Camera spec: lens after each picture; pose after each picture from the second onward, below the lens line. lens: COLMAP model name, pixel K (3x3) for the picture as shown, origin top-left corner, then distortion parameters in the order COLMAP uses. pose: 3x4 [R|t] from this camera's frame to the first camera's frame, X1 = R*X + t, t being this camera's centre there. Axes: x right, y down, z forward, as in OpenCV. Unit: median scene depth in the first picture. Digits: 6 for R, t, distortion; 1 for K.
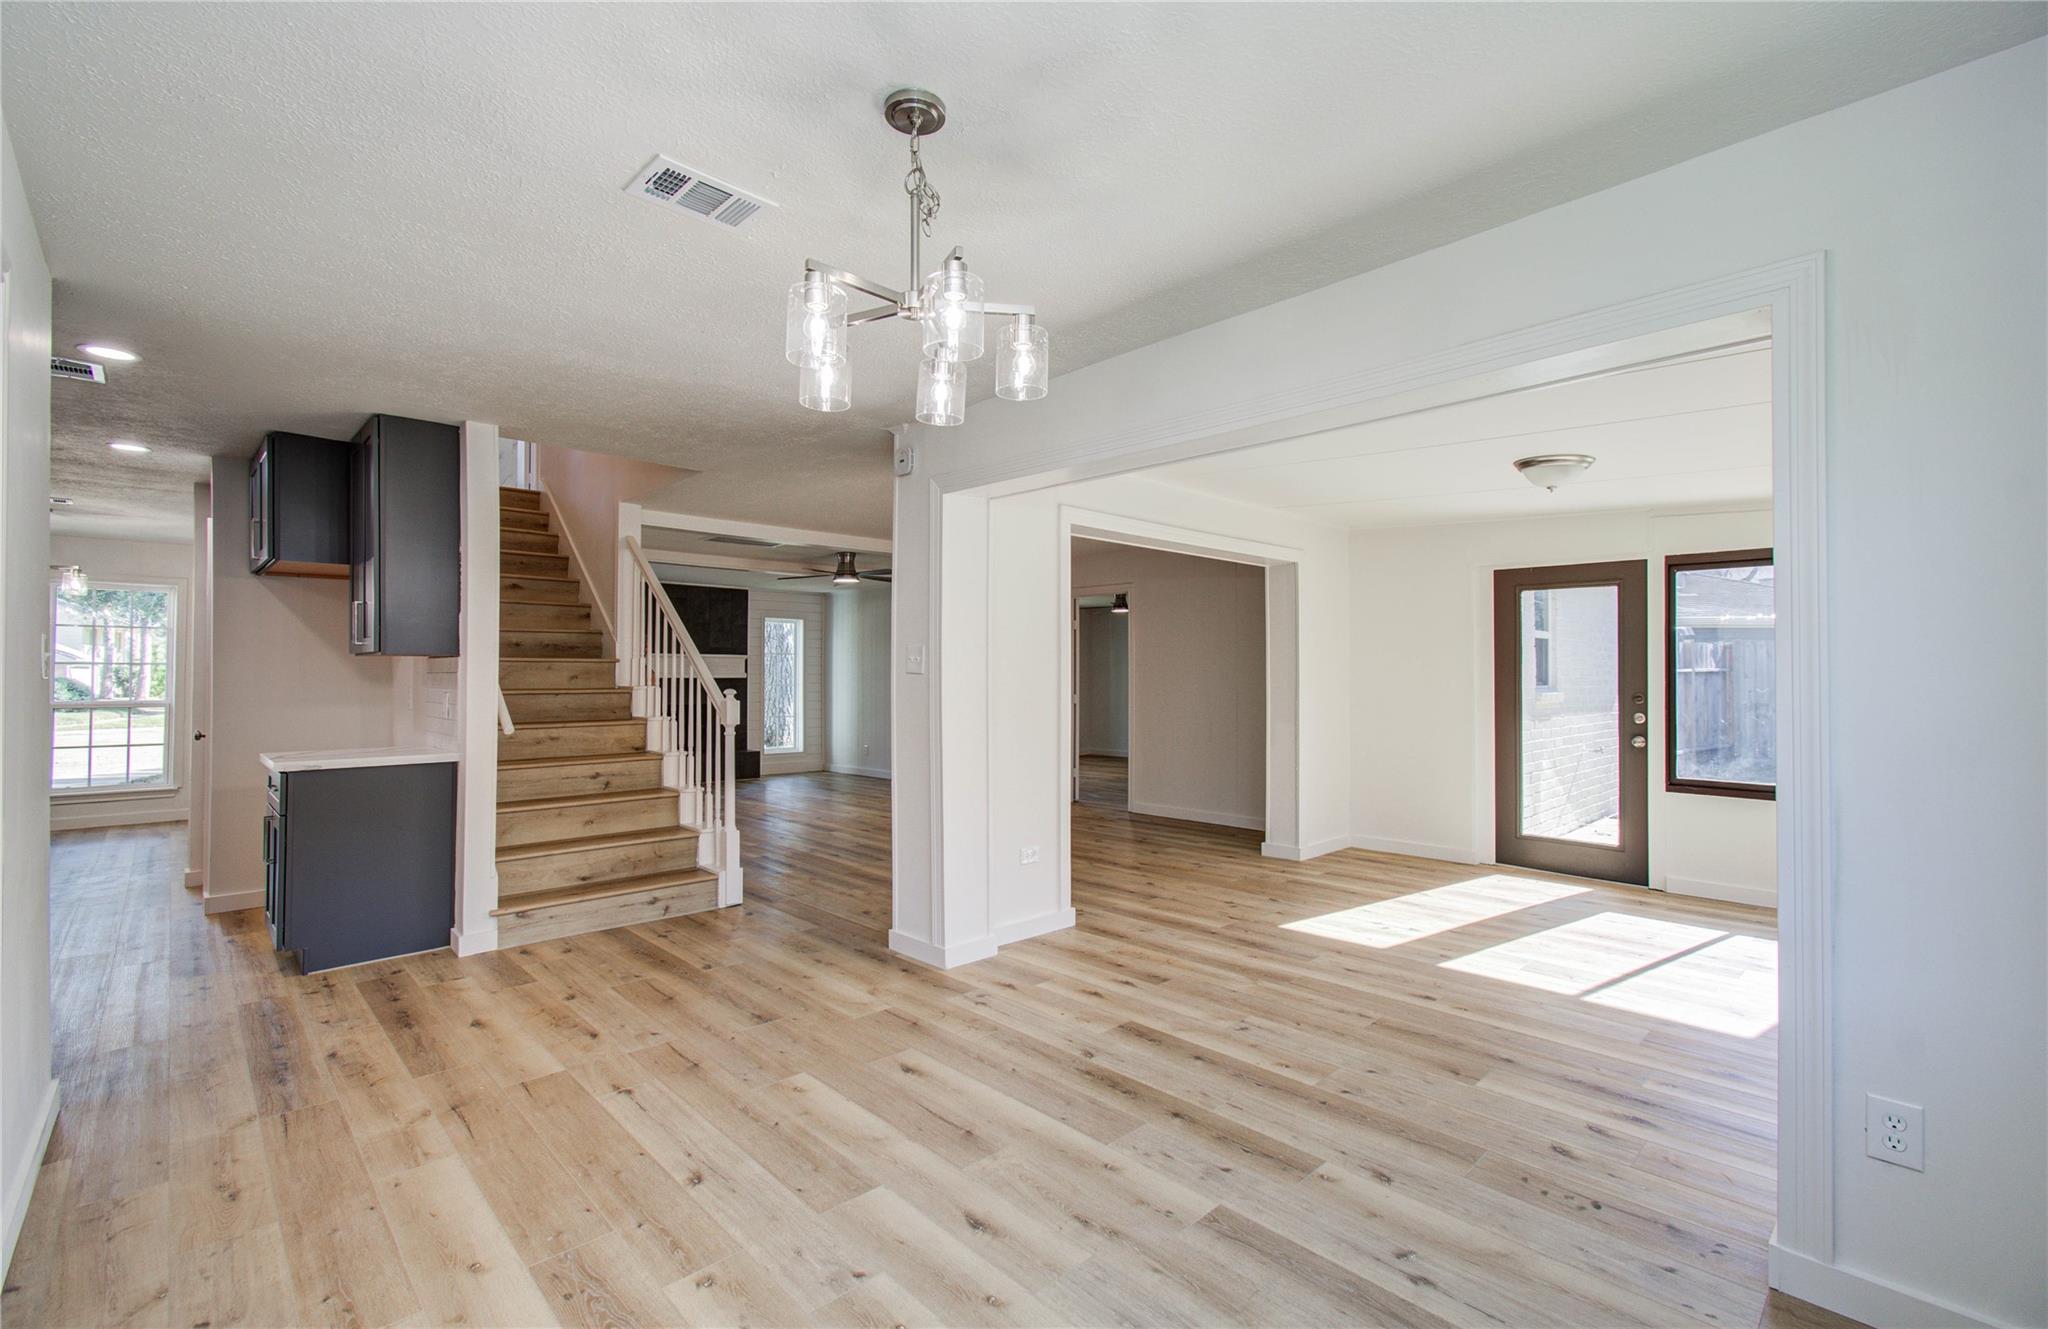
lens RADIAL K [[921.0, 0, 969.6], [0, 921.0, 661.9], [0, 0, 1]] dist [-0.022909, -0.000125]
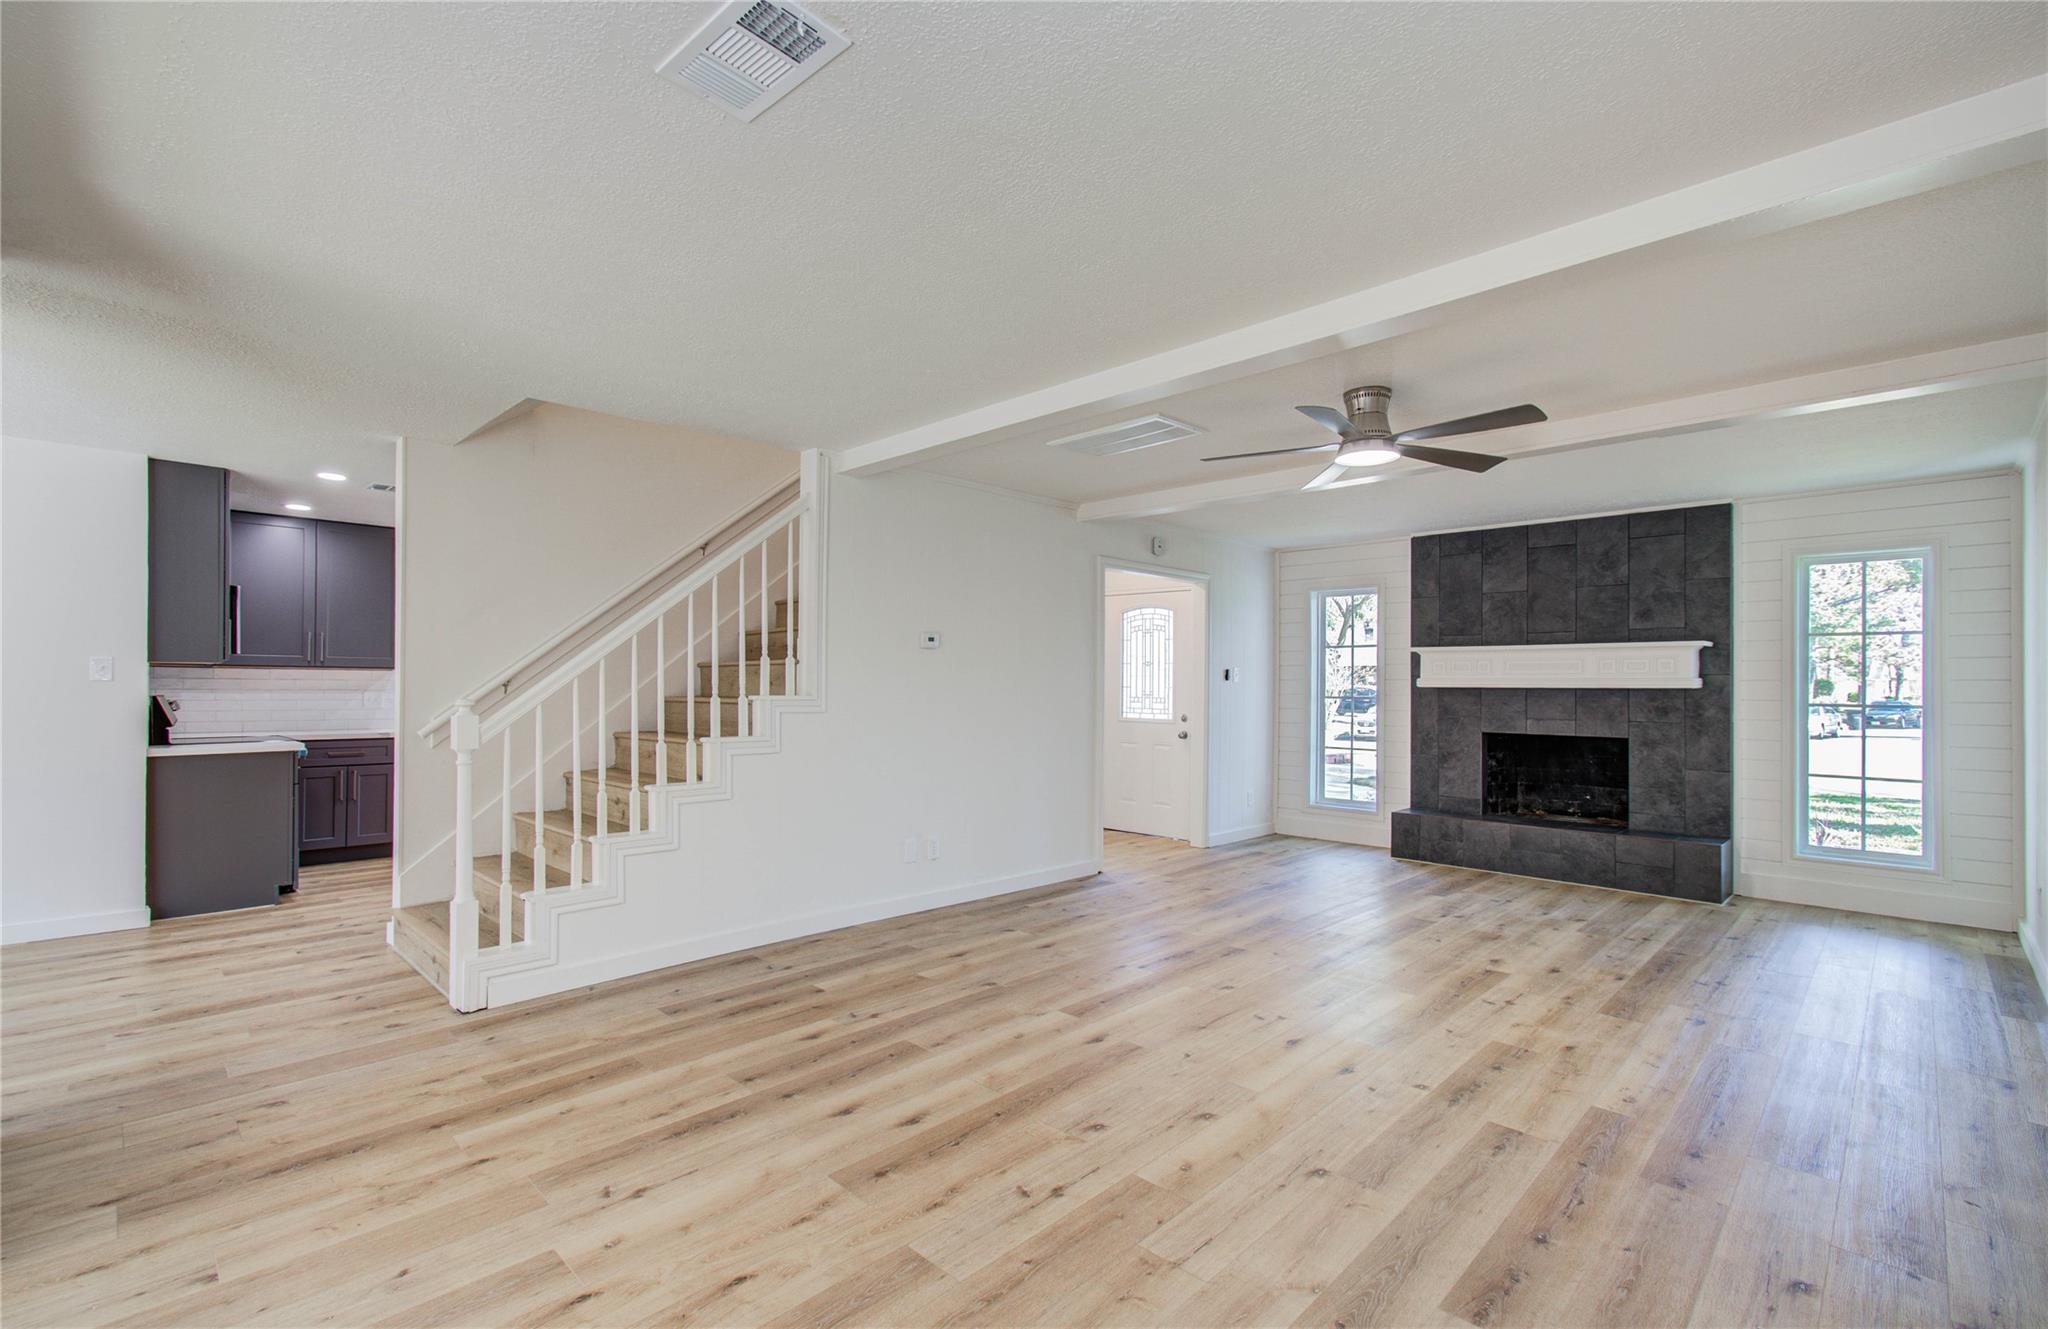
lens RADIAL K [[921.0, 0, 969.6], [0, 921.0, 661.9], [0, 0, 1]] dist [-0.022909, -0.000125]
pose [[0.061838, -0.021539, -0.997854, 0.268953], [0.010778, 0.999723, -0.020911, 0.011628], [0.998028, -0.009461, 0.062053, 0.786720]]
